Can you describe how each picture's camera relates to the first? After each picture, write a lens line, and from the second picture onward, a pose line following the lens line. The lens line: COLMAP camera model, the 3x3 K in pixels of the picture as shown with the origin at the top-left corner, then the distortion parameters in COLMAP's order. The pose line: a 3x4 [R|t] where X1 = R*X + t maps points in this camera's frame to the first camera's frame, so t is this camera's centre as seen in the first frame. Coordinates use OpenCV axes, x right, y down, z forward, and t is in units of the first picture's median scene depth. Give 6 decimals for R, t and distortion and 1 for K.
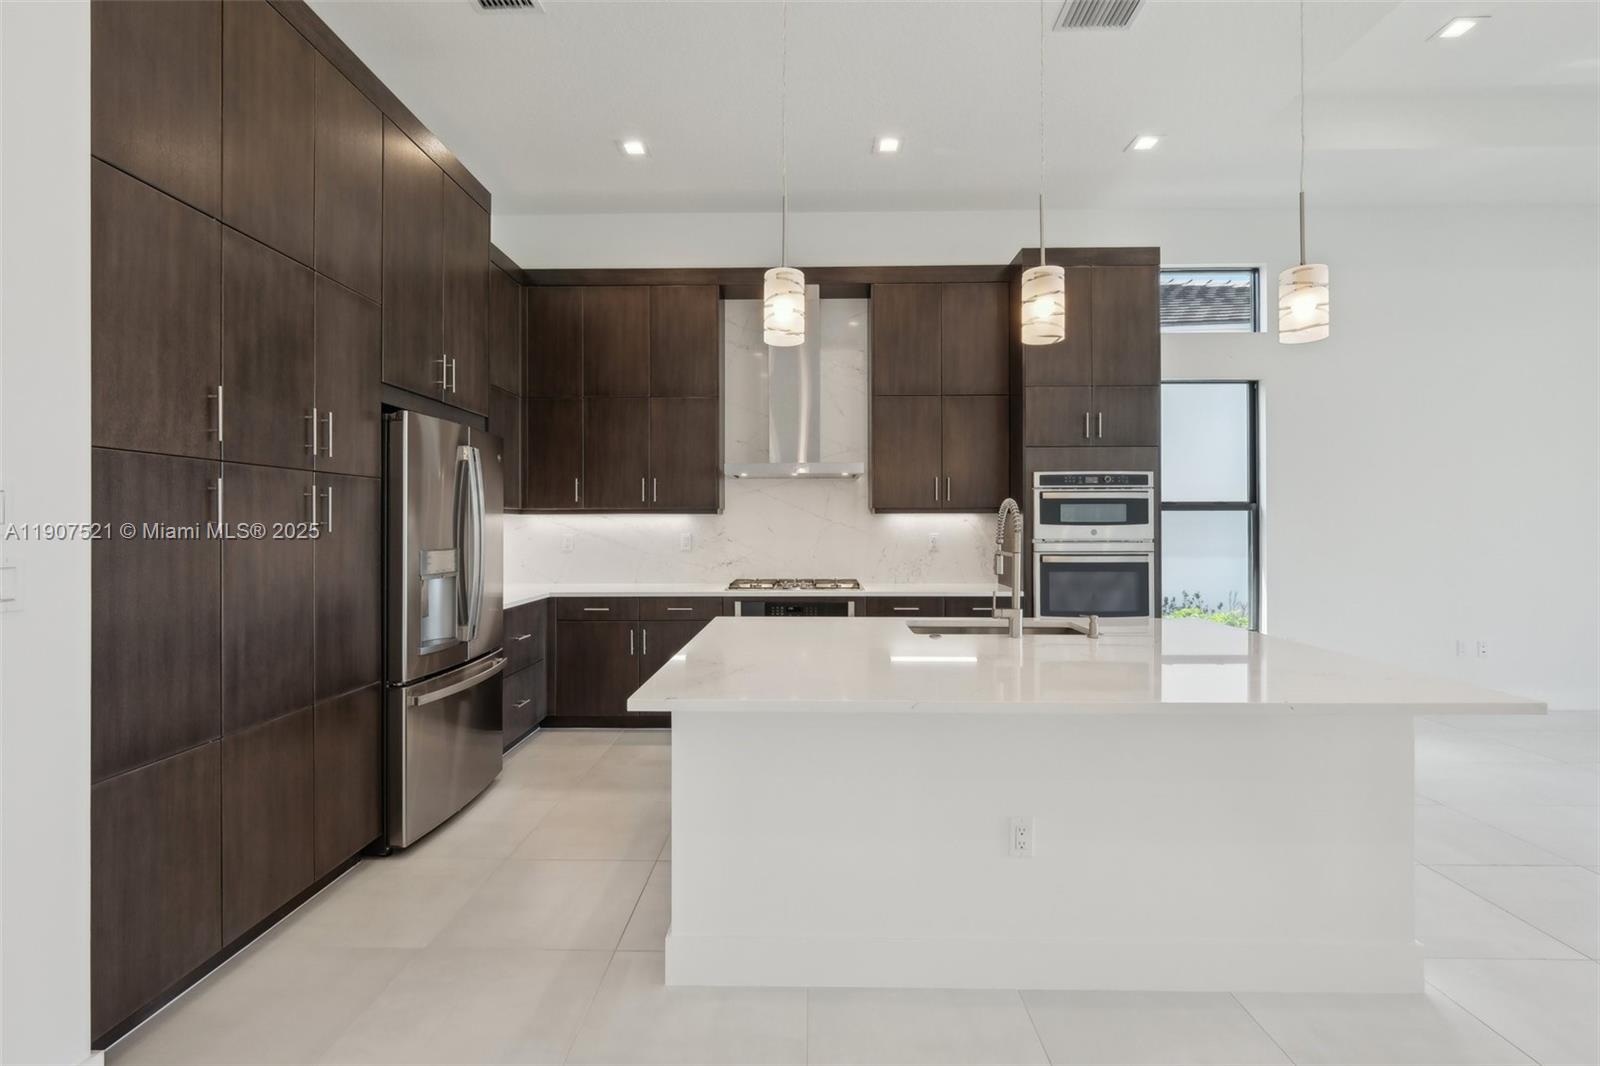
lens RADIAL K [[710.5, 0, 798.1], [0, 710.5, 520.4], [0, 0, 1]] dist [-0.001695, 0.000171]
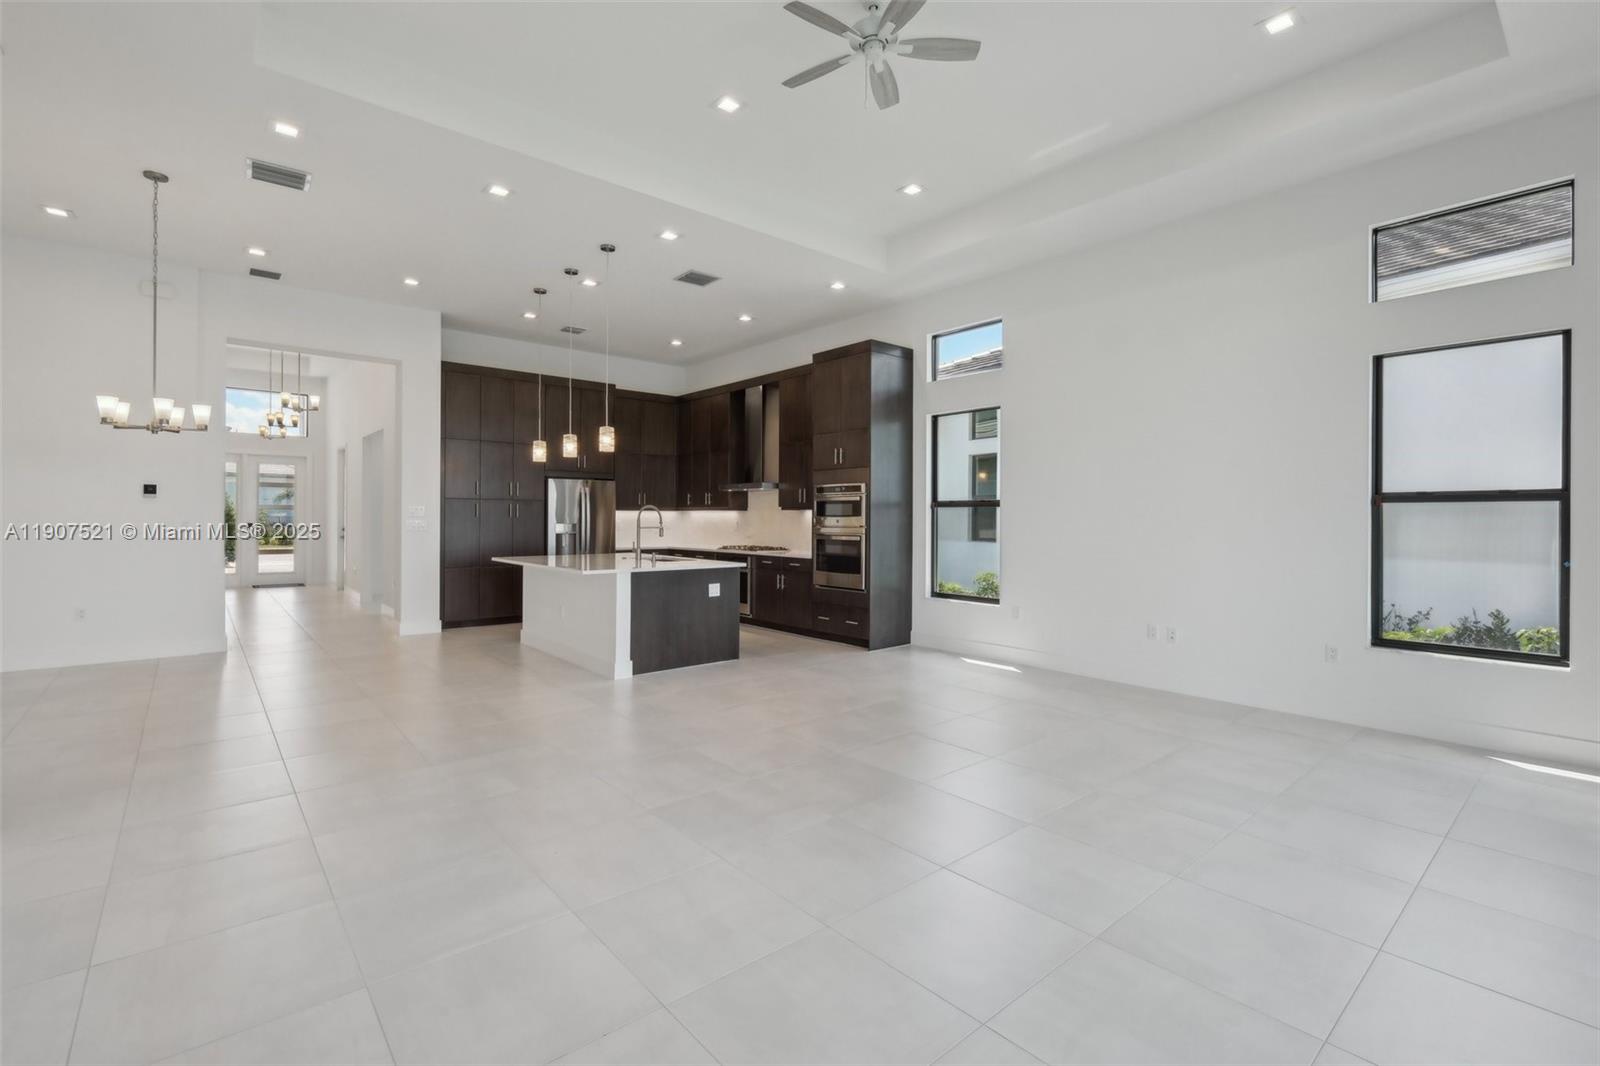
lens RADIAL K [[698.3, 0, 790.2], [0, 698.3, 508.4], [0, 0, 1]] dist [-0.005230, -0.000215]
pose [[0.653411, -0.005031, -0.756987, 1.545523], [0.000529, 0.999981, -0.006190, -0.002886], [0.757003, 0.003644, 0.653401, -0.130472]]
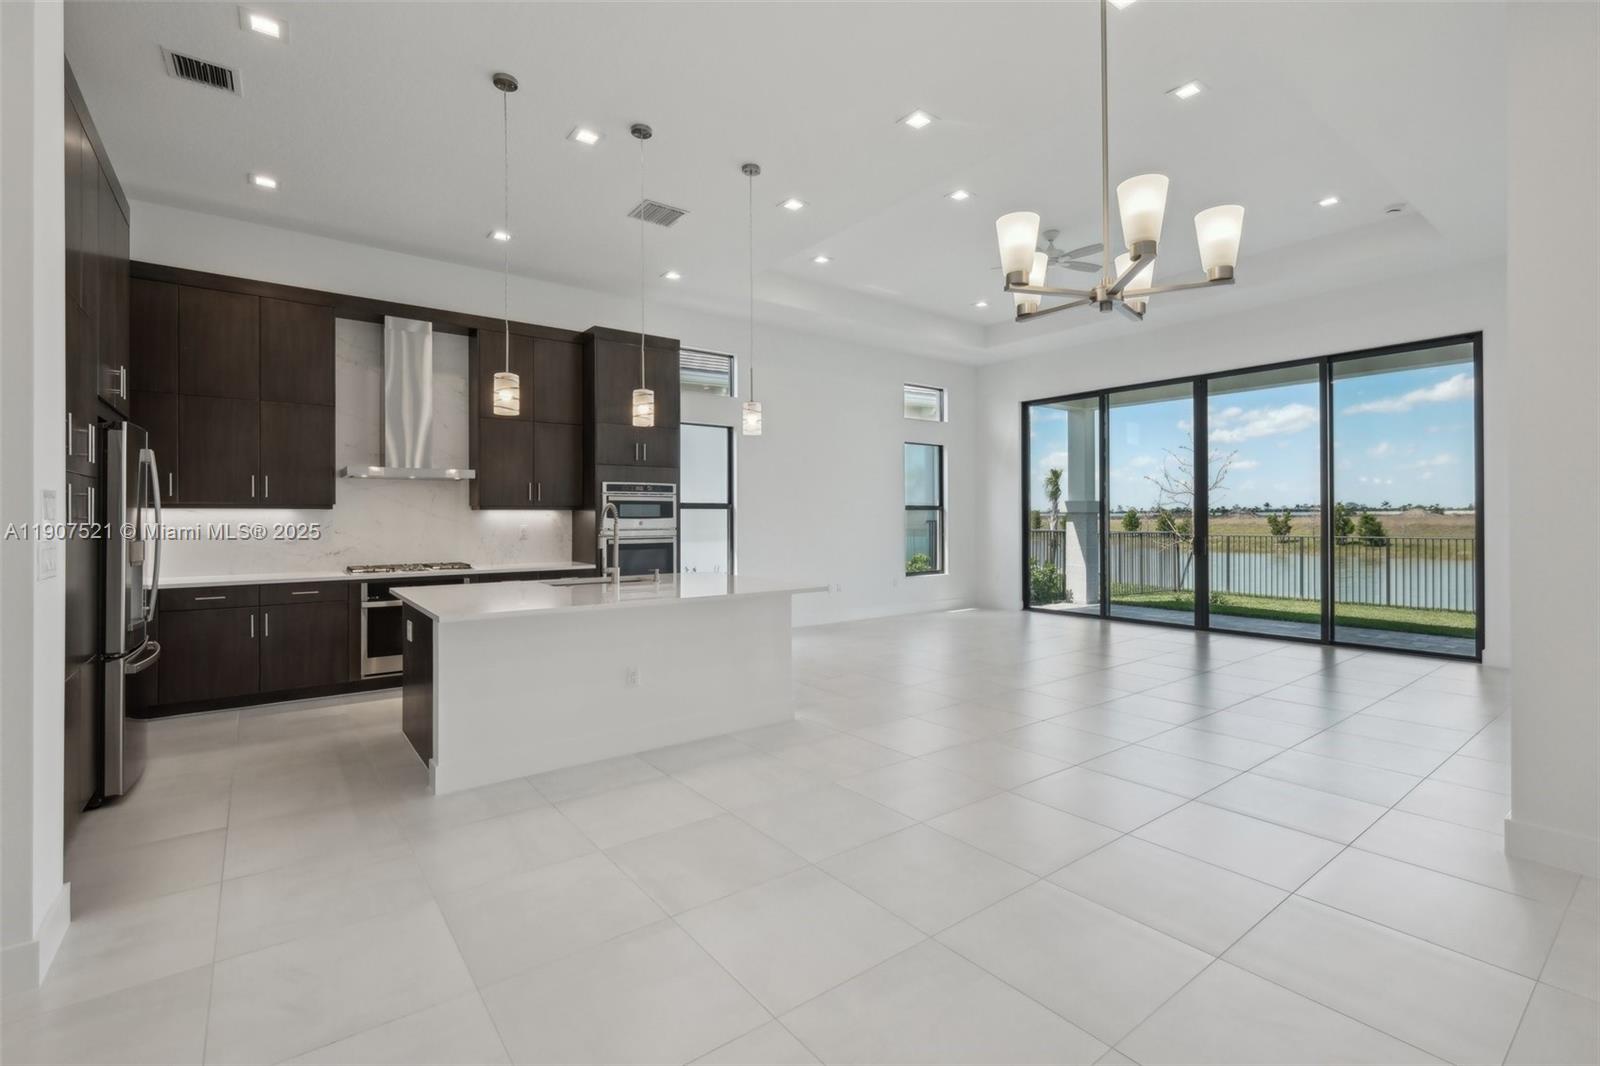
lens RADIAL K [[710.5, 0, 798.1], [0, 710.5, 520.4], [0, 0, 1]] dist [-0.001695, 0.000171]
pose [[0.783468, -0.002824, 0.621426, -0.254977], [-0.004174, 0.999943, 0.009806, -0.005333], [-0.621419, -0.010277, 0.783411, -0.381951]]
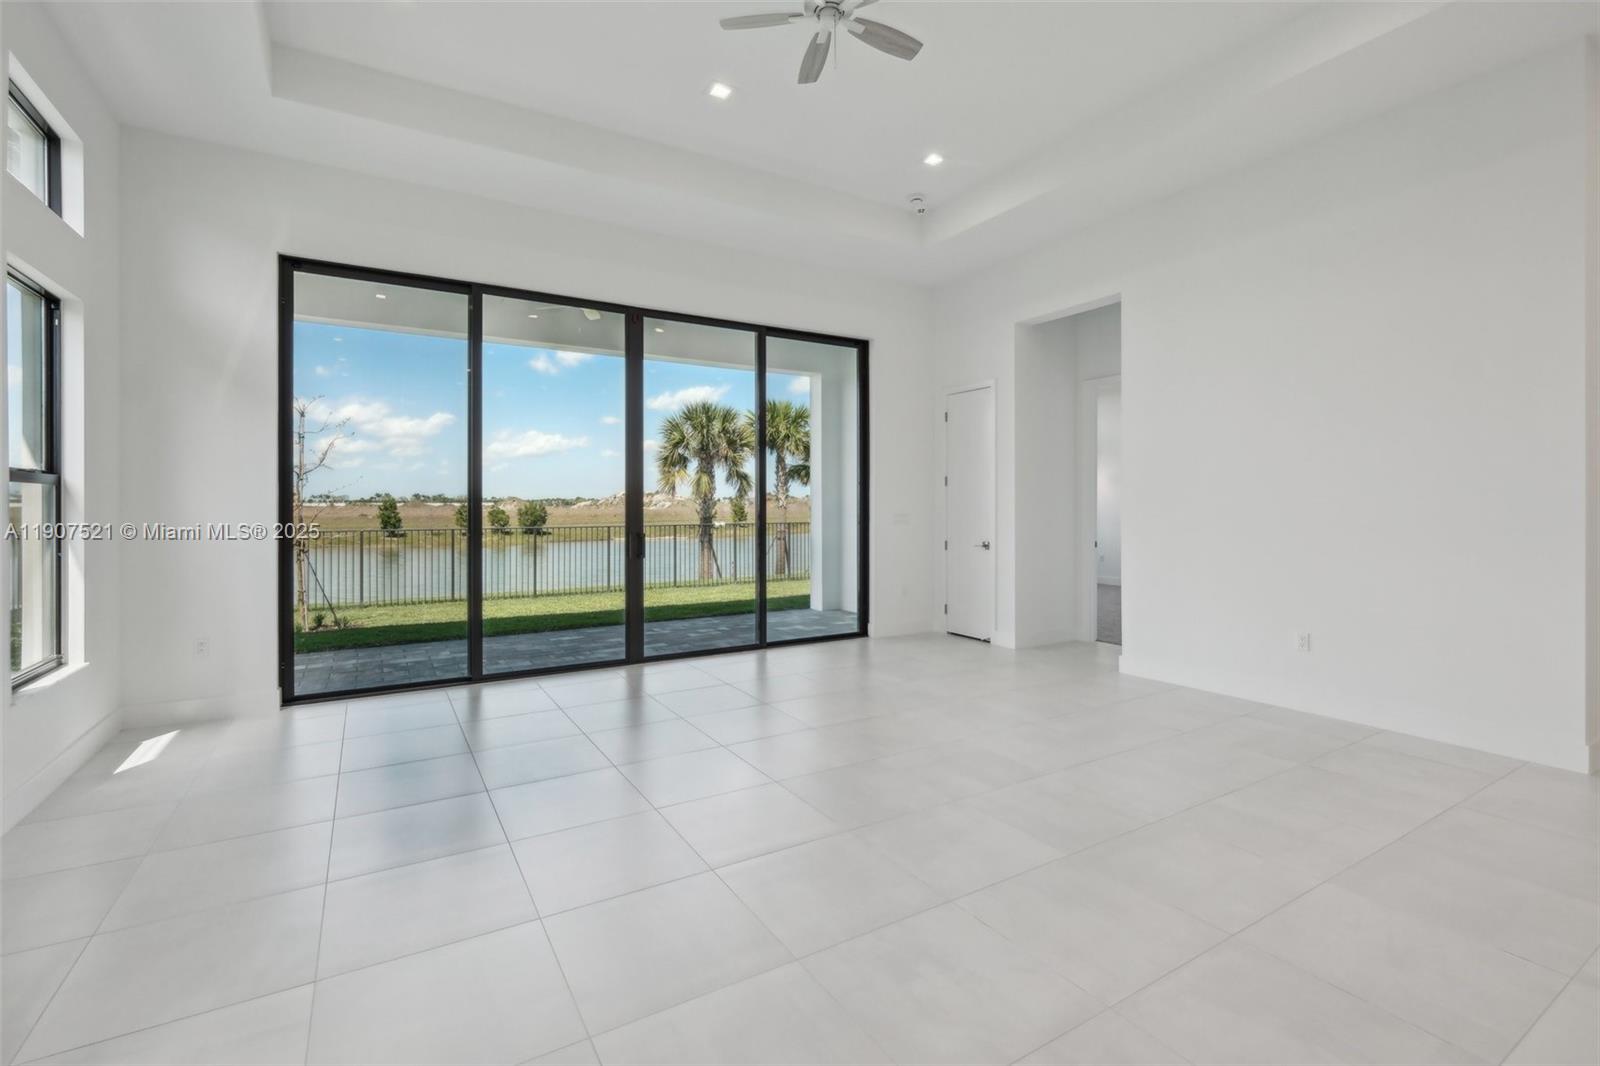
lens RADIAL K [[698.3, 0, 790.2], [0, 698.3, 508.4], [0, 0, 1]] dist [-0.005230, -0.000215]
pose [[-0.521805, 0.000409, 0.853065, 0.468722], [-0.005681, 0.999976, -0.003954, 0.009360], [-0.853046, -0.006910, -0.521790, 0.878536]]
